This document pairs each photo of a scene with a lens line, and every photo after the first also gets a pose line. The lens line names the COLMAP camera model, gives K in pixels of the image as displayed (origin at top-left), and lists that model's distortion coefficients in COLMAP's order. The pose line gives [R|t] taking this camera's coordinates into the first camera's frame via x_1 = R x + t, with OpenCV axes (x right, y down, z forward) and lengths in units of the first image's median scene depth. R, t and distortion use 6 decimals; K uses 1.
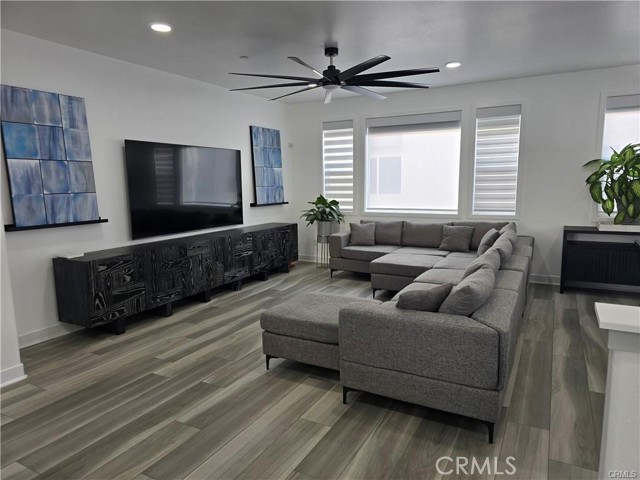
lens RADIAL K [[424.0, 0, 320.0], [0, 424.0, 240.0], [0, 0, 1]] dist [0.032712, -0.000316]
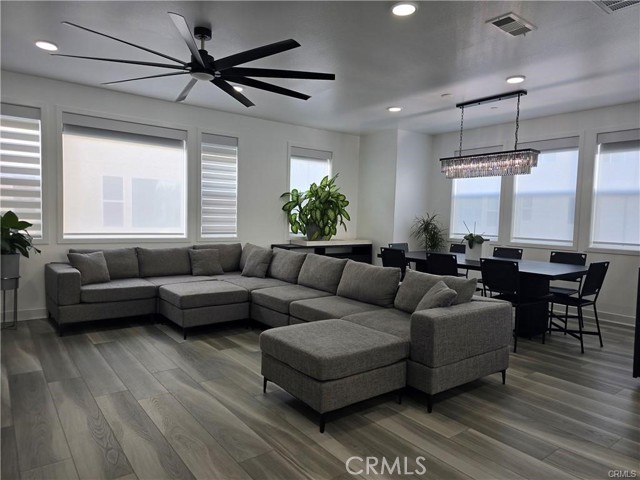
lens RADIAL K [[424.0, 0, 320.0], [0, 424.0, 240.0], [0, 0, 1]] dist [0.032712, -0.000316]
pose [[0.409650, -0.026776, 0.911850, -0.447749], [0.092479, 0.995638, -0.012310, -0.017665], [-0.907543, 0.089370, 0.410339, 0.361461]]
